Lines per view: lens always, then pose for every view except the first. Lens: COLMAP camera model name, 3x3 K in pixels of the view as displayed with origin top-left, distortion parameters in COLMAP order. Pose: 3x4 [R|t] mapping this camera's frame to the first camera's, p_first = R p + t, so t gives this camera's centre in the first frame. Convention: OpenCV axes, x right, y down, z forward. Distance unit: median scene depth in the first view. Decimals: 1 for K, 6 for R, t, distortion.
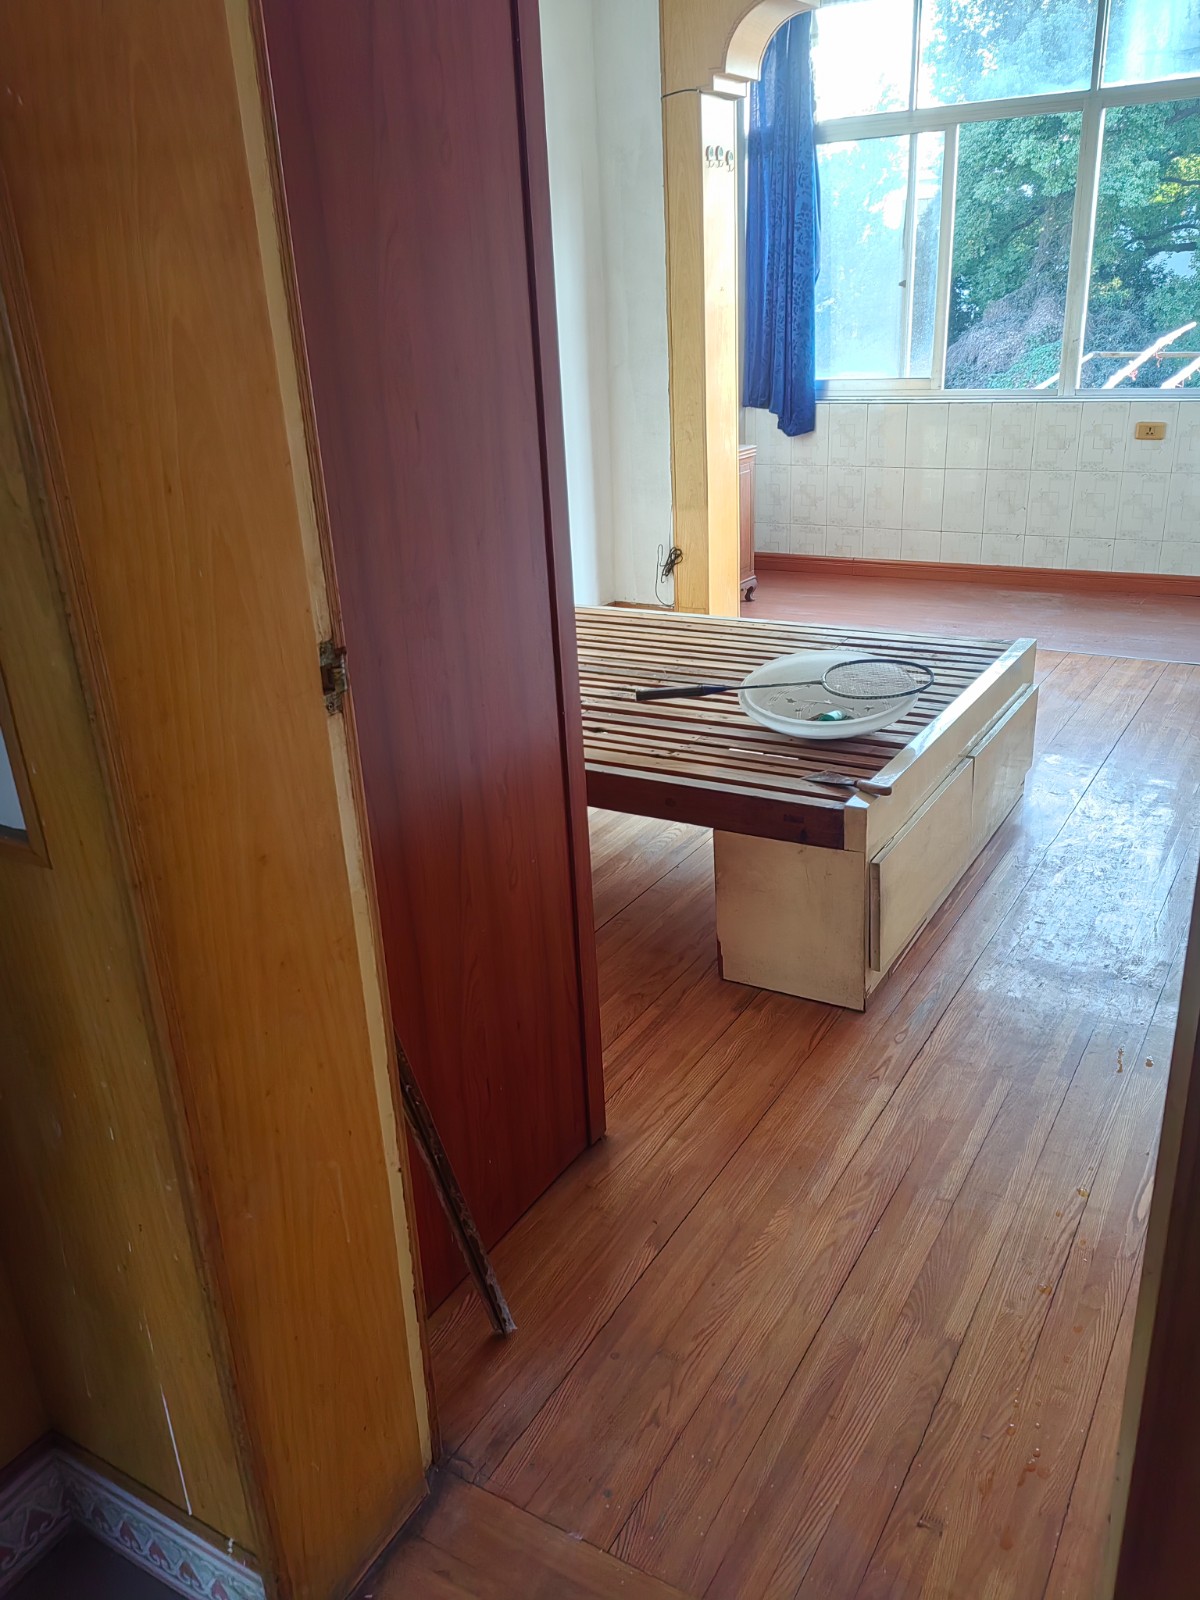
lens RADIAL K [[1267.1, 0, 600.0], [0, 1267.1, 800.0], [0, 0, 1]] dist [0.064225, -0.055517]
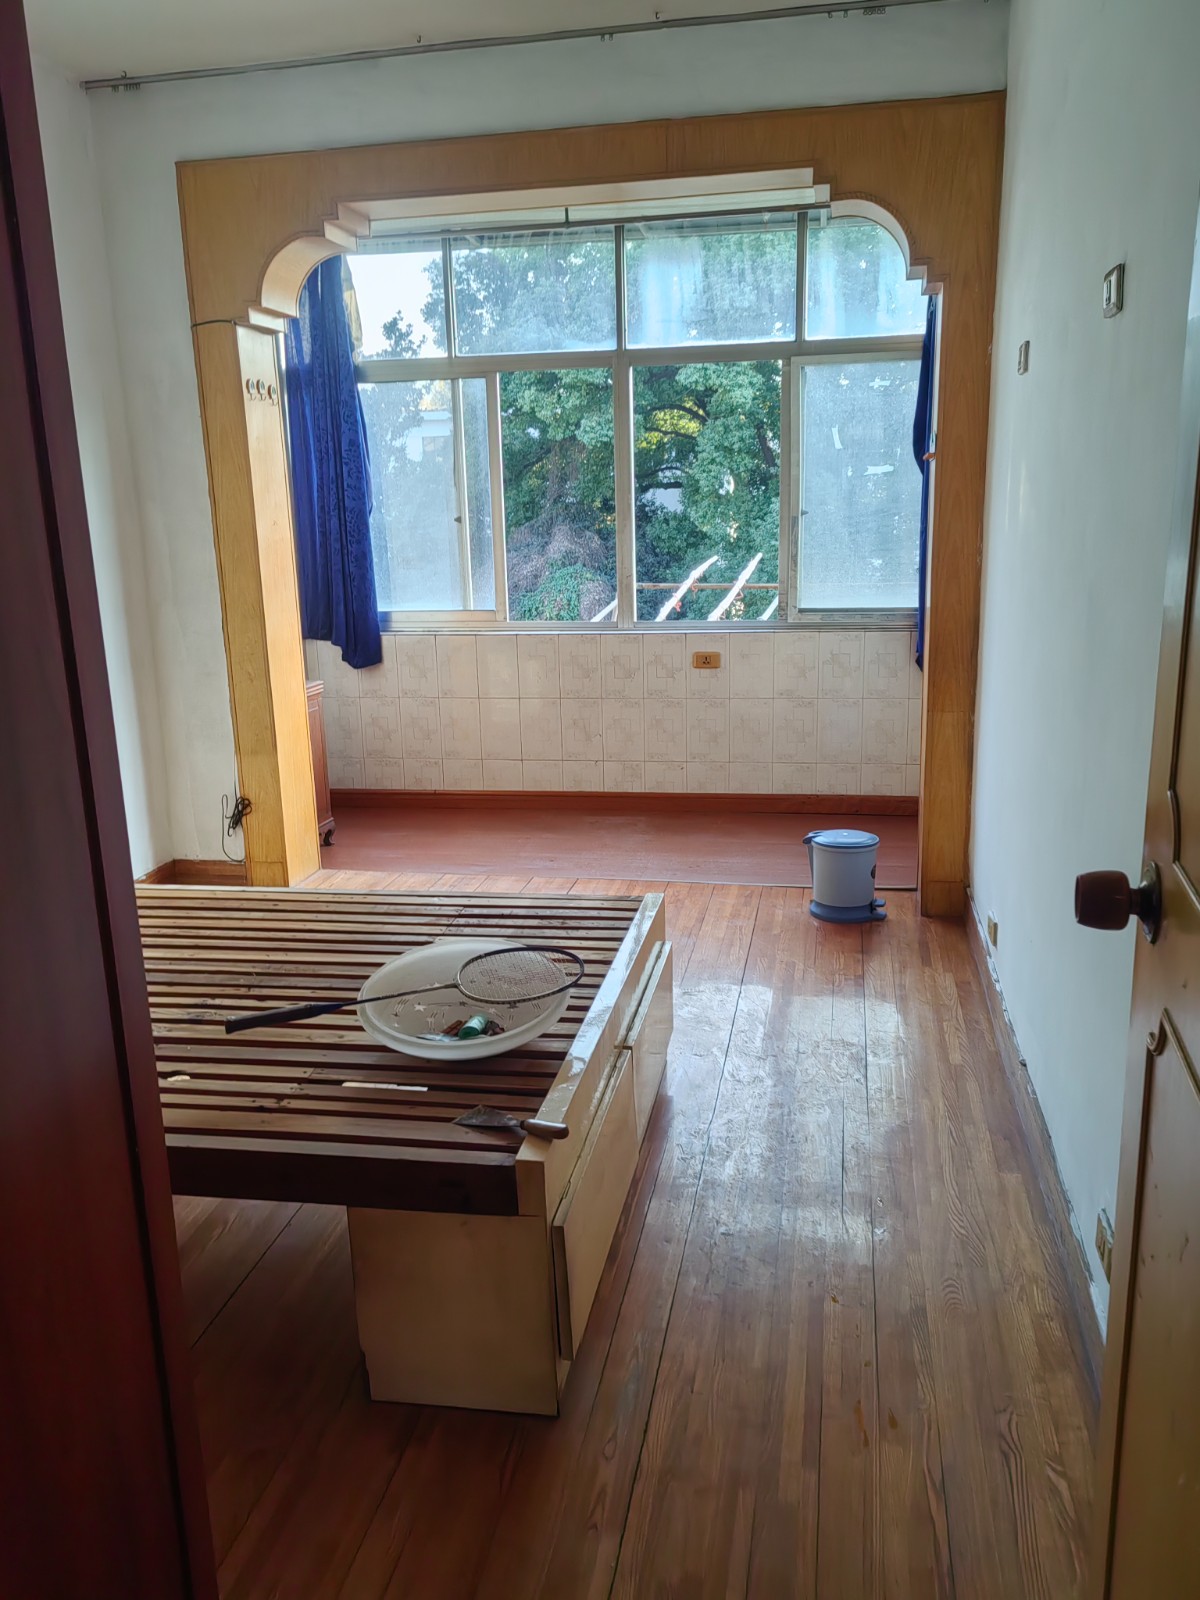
lens RADIAL K [[1267.1, 0, 600.0], [0, 1267.1, 800.0], [0, 0, 1]] dist [0.064225, -0.055517]
pose [[0.939716, -0.061674, 0.336348, -0.006154], [0.113596, 0.984045, -0.136935, -0.052928], [-0.322536, 0.166888, 0.931729, 0.104650]]
